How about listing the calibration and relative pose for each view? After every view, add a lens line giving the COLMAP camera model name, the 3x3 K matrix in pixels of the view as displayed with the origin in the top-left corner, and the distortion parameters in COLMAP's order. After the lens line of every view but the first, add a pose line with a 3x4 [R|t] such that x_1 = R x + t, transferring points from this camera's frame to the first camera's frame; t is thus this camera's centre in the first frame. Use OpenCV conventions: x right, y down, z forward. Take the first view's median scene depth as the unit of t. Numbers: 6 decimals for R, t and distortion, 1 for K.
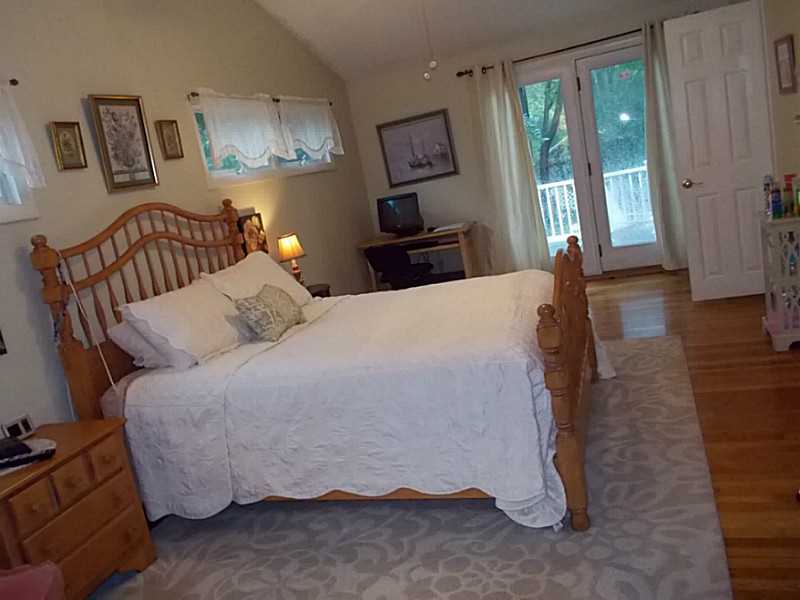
lens RADIAL K [[683.5, 0, 403.1], [0, 683.5, 295.6], [0, 0, 1]] dist [0.072558, -0.072870]
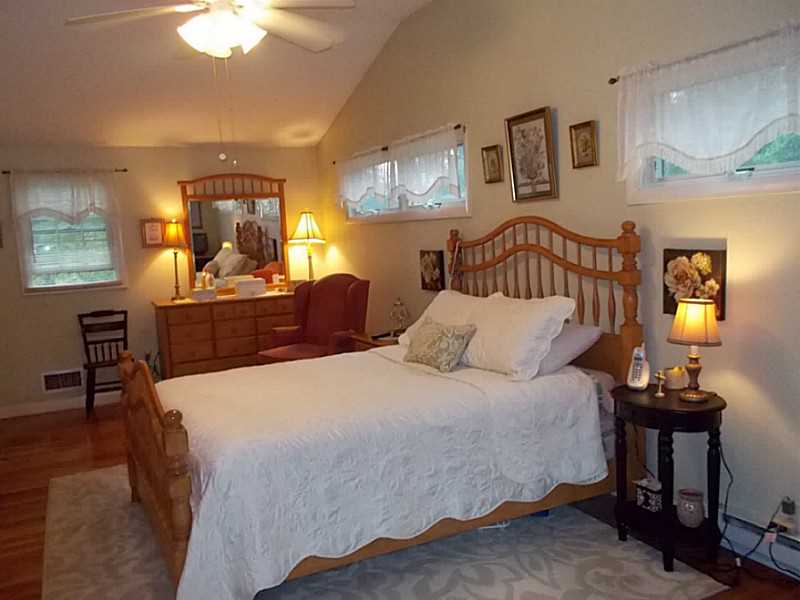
lens RADIAL K [[683.5, 0, 403.2], [0, 683.5, 304.3], [0, 0, 1]] dist [0.072558, -0.072870]
pose [[-0.682800, 0.310745, -0.661227, 0.505603], [0.056128, 0.924676, 0.376594, -0.421238], [0.728446, 0.220025, -0.648810, 1.595922]]
